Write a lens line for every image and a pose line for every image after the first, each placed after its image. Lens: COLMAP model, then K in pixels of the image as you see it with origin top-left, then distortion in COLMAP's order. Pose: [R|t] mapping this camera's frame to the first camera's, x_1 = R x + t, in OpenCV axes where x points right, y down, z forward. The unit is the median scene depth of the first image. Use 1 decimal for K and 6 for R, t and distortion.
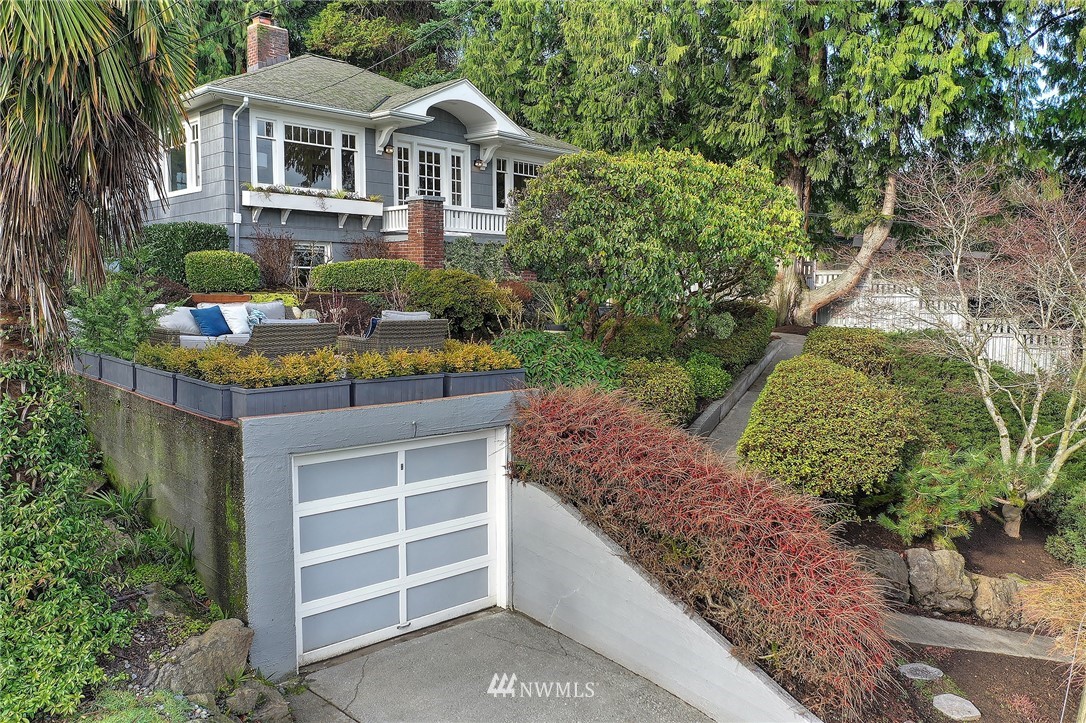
lens RADIAL K [[909.0, 0, 570.7], [0, 909.0, 381.3], [0, 0, 1]] dist [-0.028271, 0.002584]
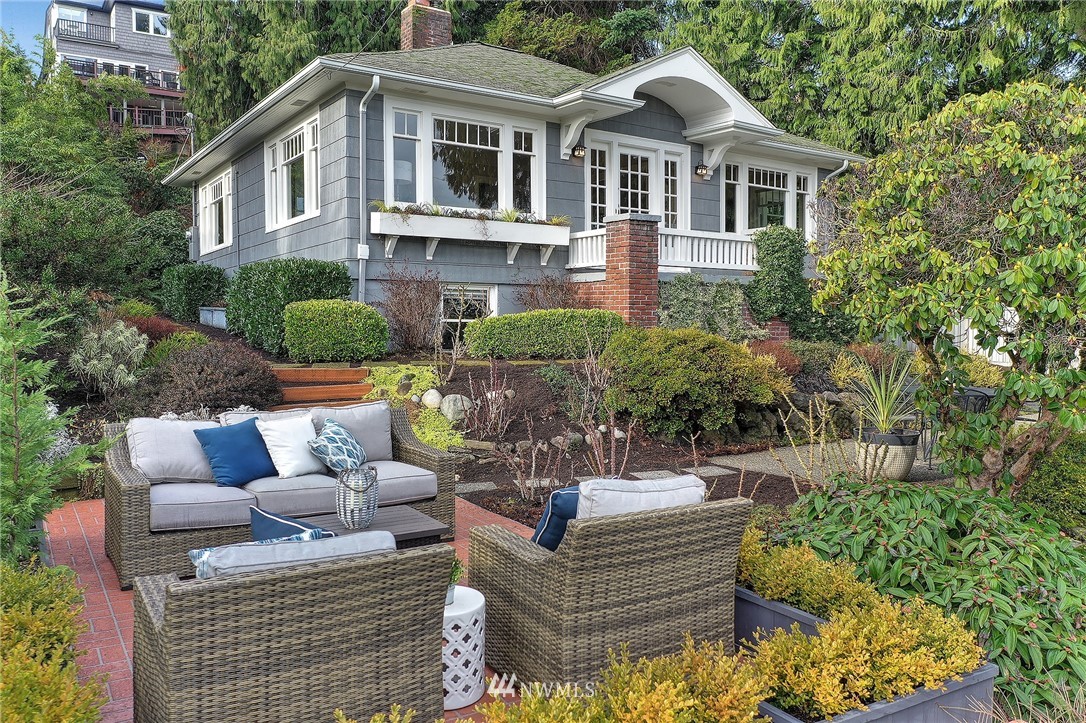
lens RADIAL K [[909.0, 0, 539.8], [0, 909.0, 360.0], [0, 0, 1]] dist [-0.028271, 0.002584]
pose [[0.974235, 0.004999, -0.225481, -0.072463], [-0.018656, 0.998114, -0.058478, -0.054095], [0.224763, 0.061178, 0.972491, 0.326306]]
